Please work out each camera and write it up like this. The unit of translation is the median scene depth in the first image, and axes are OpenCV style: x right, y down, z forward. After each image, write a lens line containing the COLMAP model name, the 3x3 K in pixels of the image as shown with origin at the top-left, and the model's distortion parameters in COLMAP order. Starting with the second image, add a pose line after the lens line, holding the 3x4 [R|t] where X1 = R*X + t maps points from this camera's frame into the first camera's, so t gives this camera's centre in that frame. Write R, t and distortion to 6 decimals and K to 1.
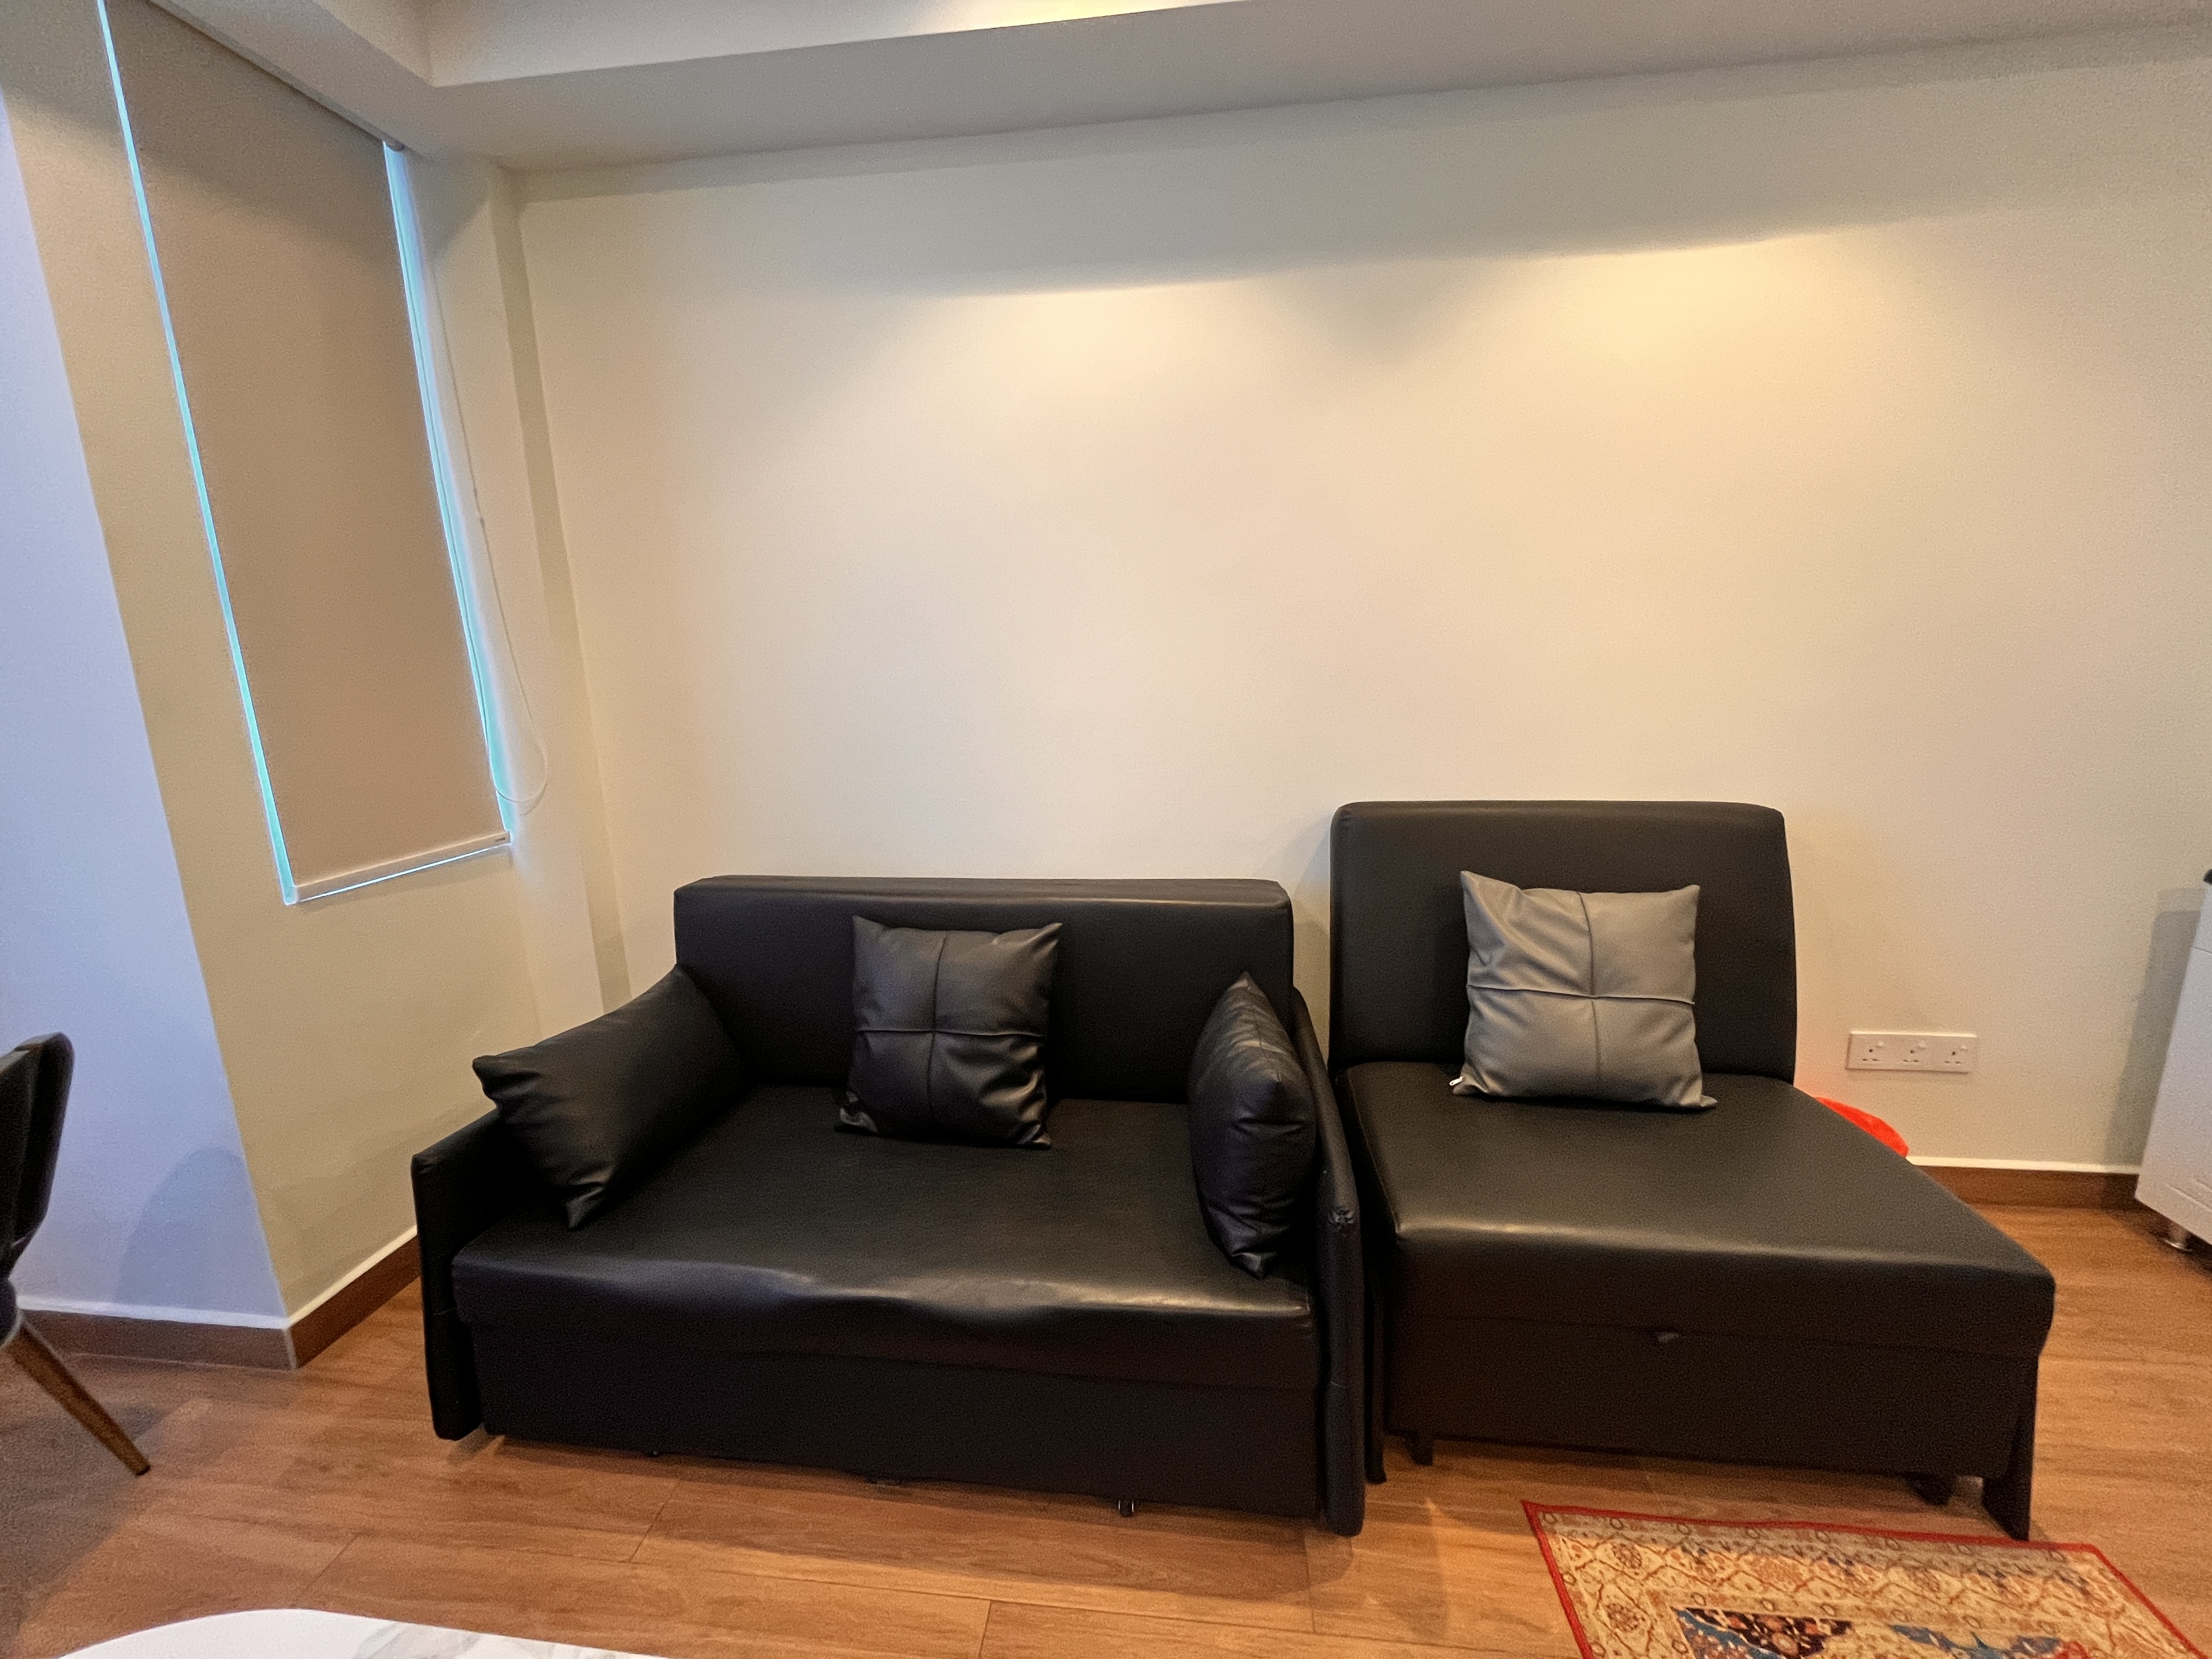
lens RADIAL K [[899.7, 0, 1102.2], [0, 899.7, 828.5], [0, 0, 1]] dist [-0.000890, -0.000453]
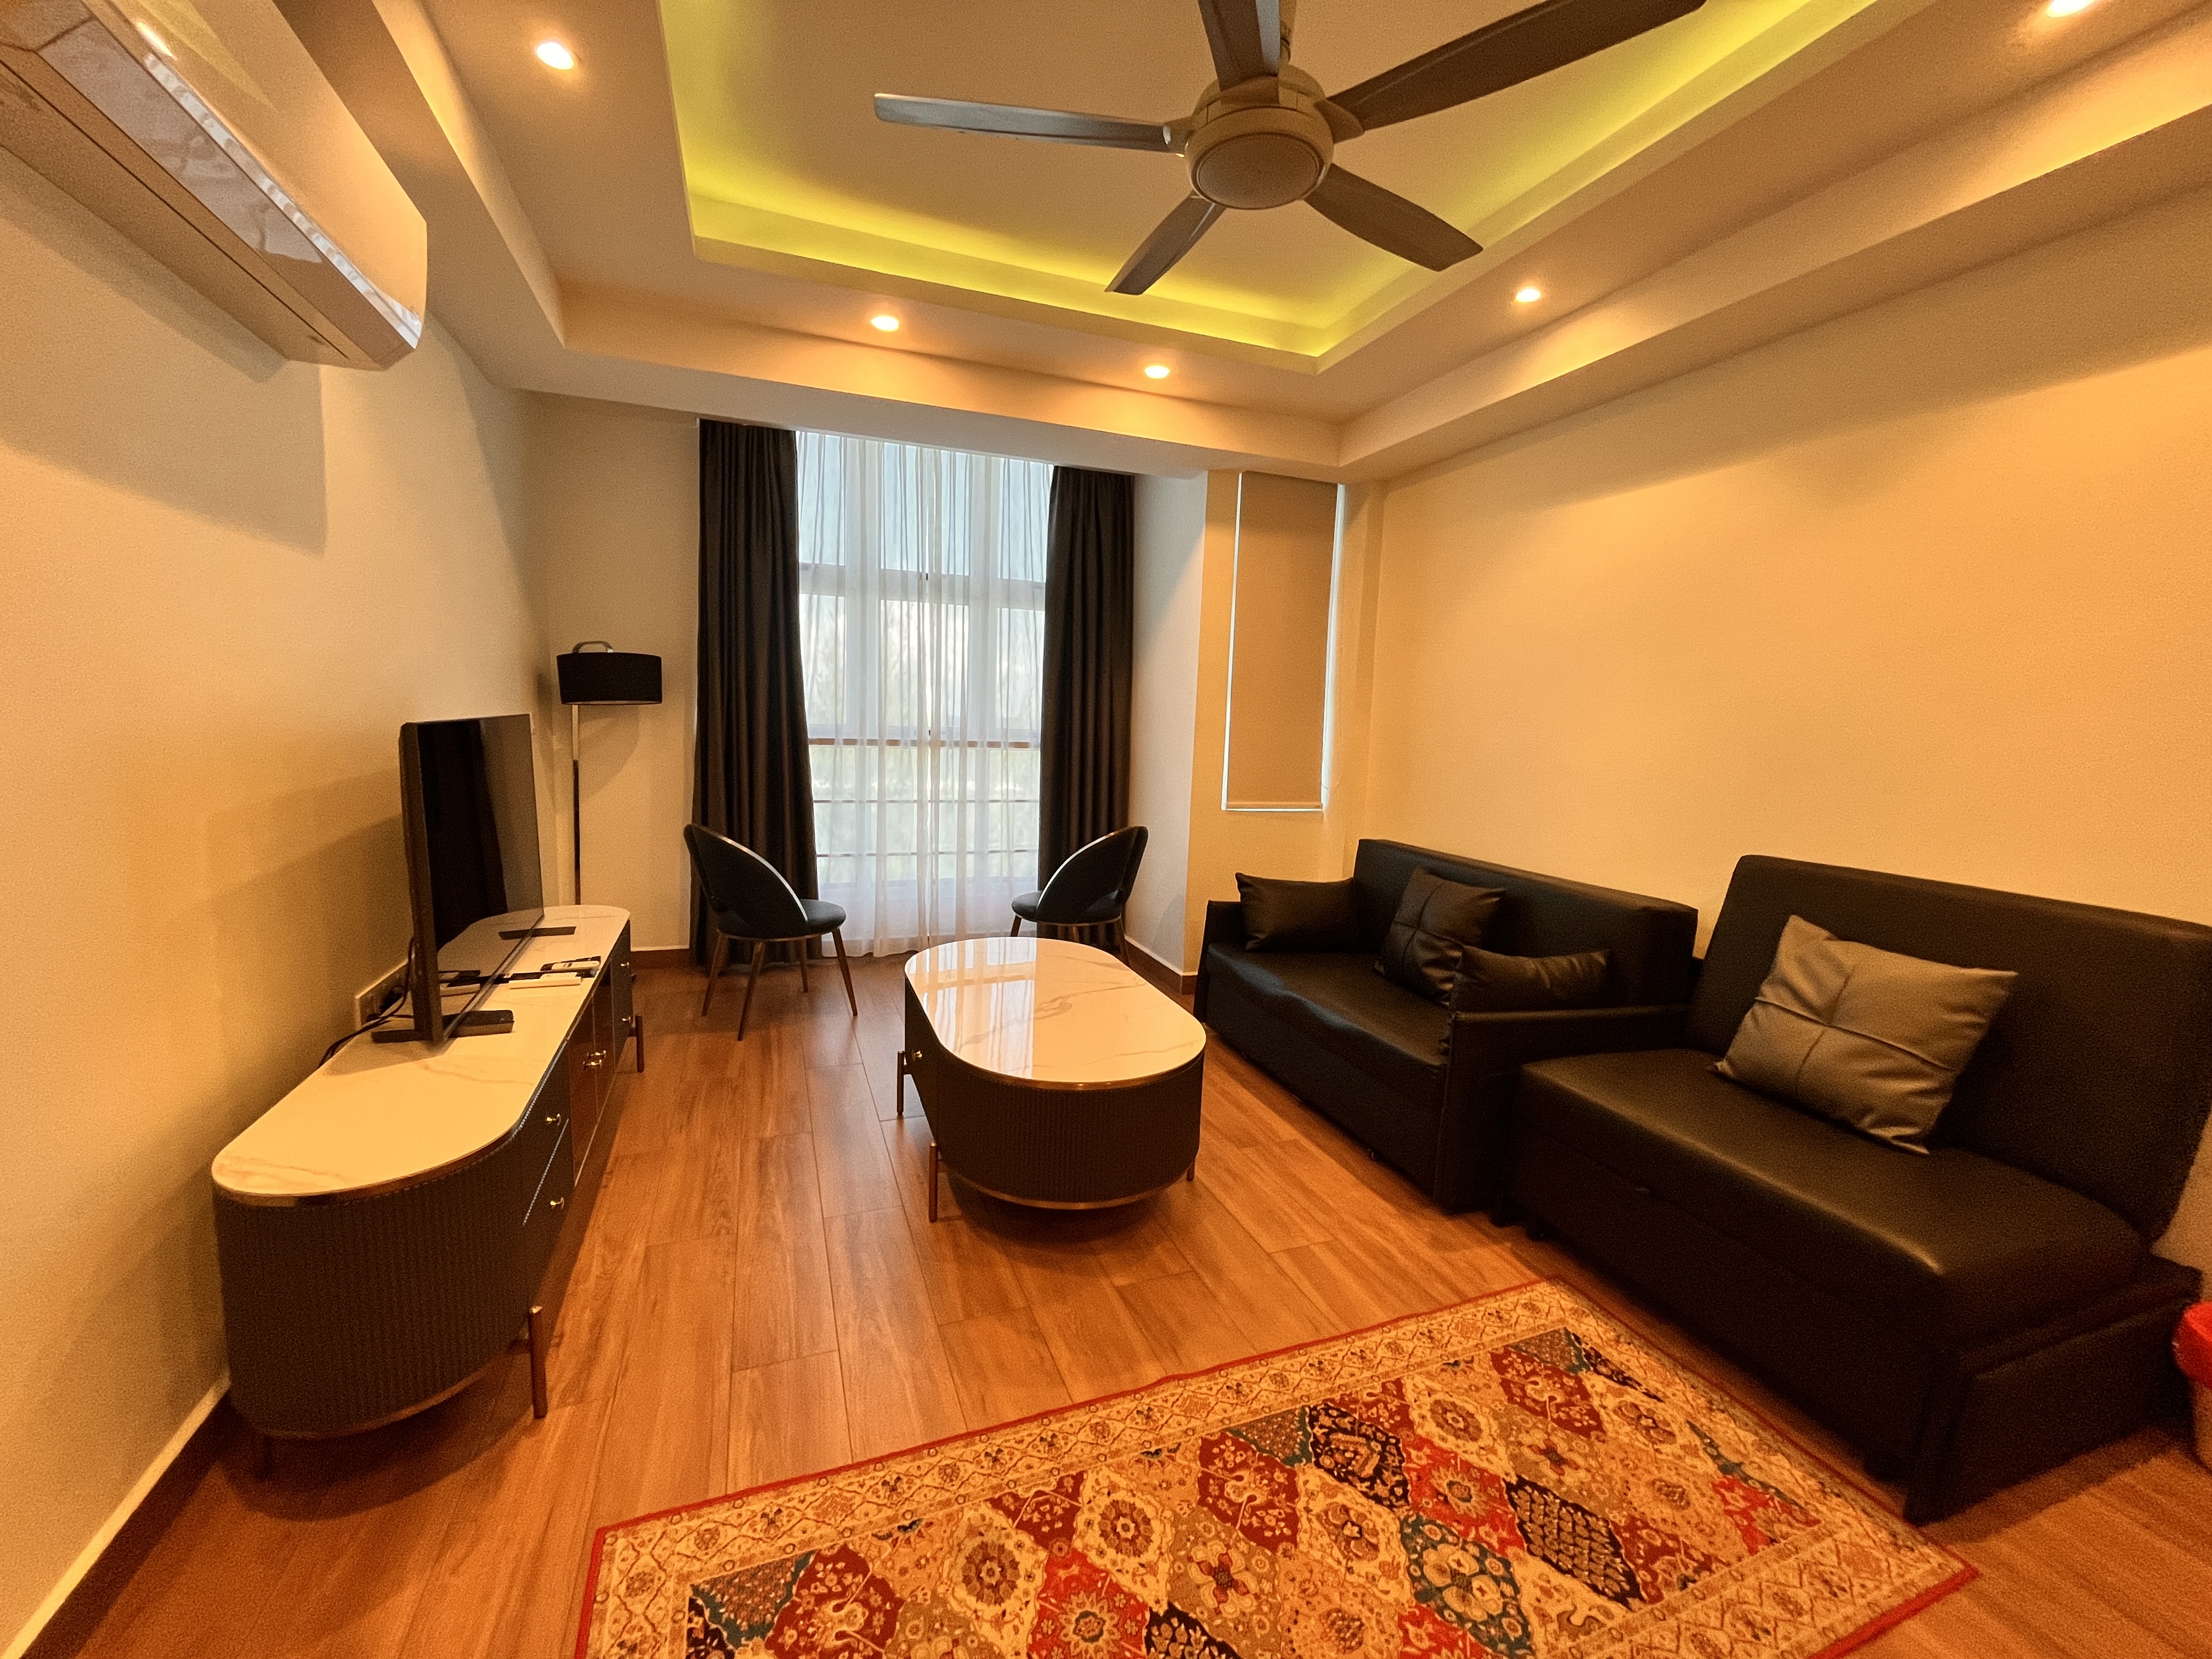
lens RADIAL K [[899.7, 0, 1102.2], [0, 899.7, 828.5], [0, 0, 1]] dist [-0.000890, -0.000453]
pose [[0.453805, 0.147783, -0.878761, 1.091307], [-0.225079, 0.973185, 0.047429, 0.091499], [0.862206, 0.176268, 0.474900, -0.429490]]
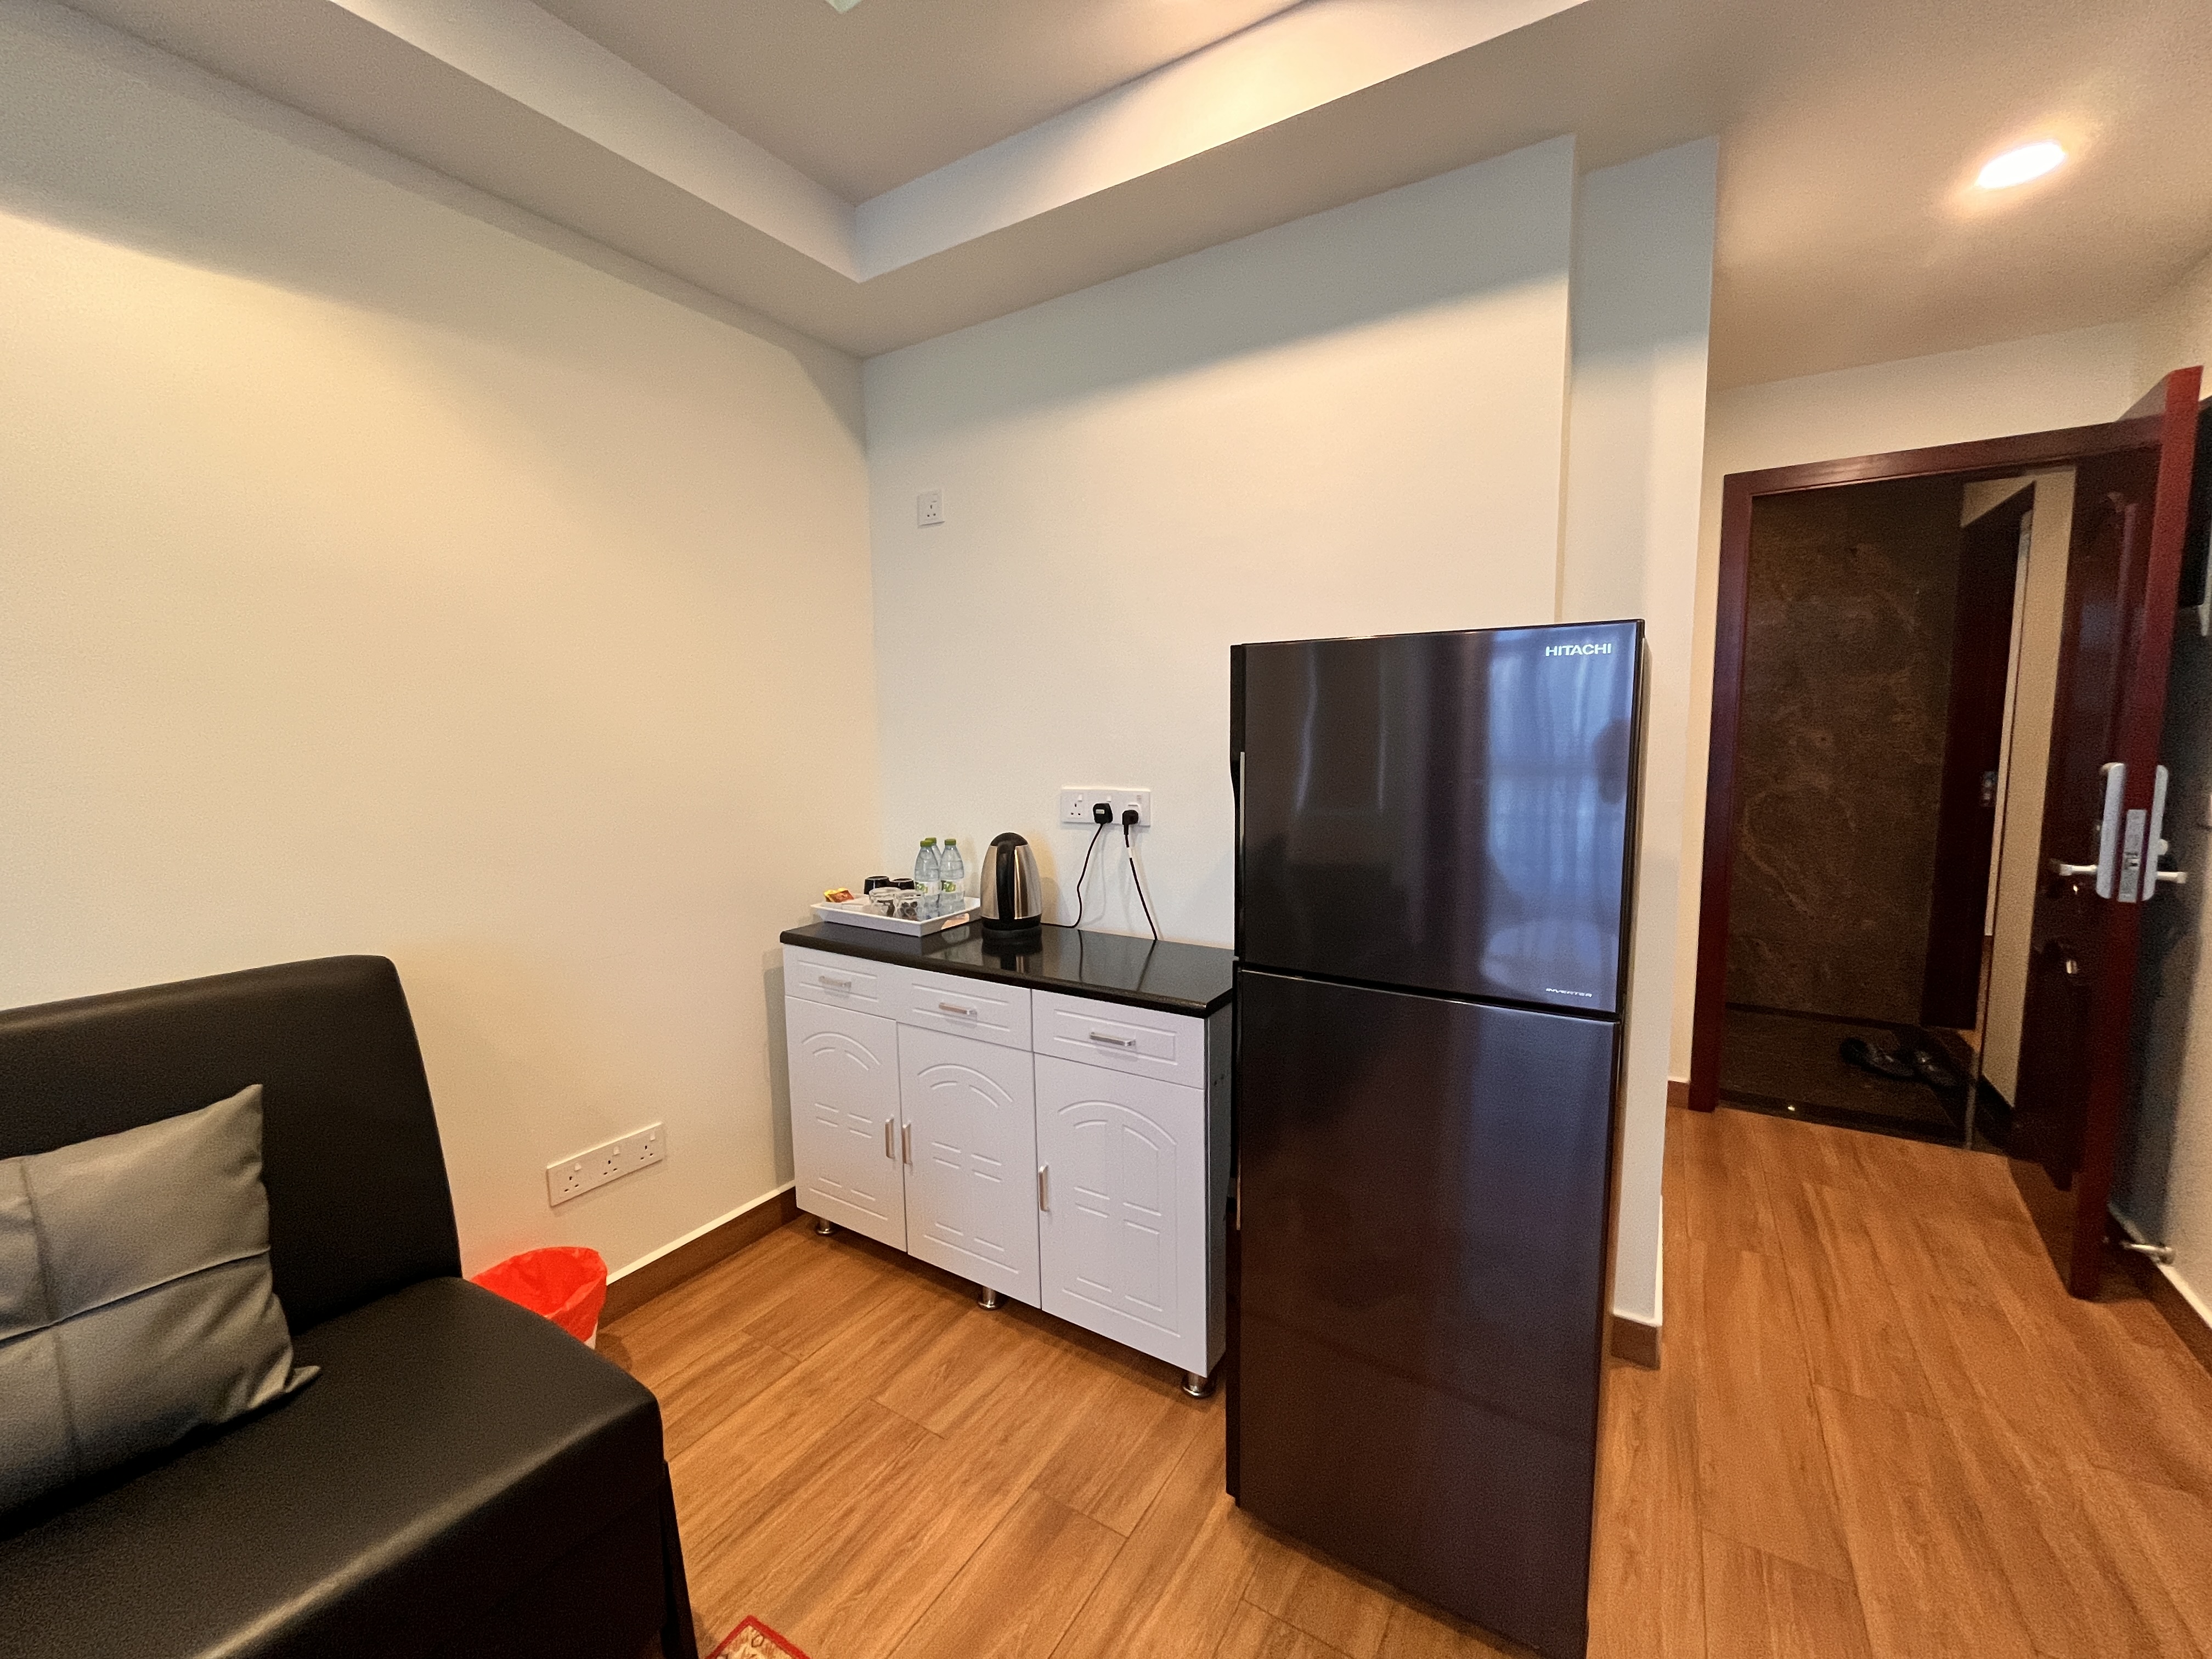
lens RADIAL K [[895.0, 0, 1105.0], [0, 895.0, 823.8], [0, 0, 1]] dist [0.003422, 0.000419]
pose [[0.429355, -0.078112, 0.899751, 0.314980], [0.189012, 0.981962, -0.004946, -0.012682], [-0.883136, 0.172188, 0.436375, 0.019271]]
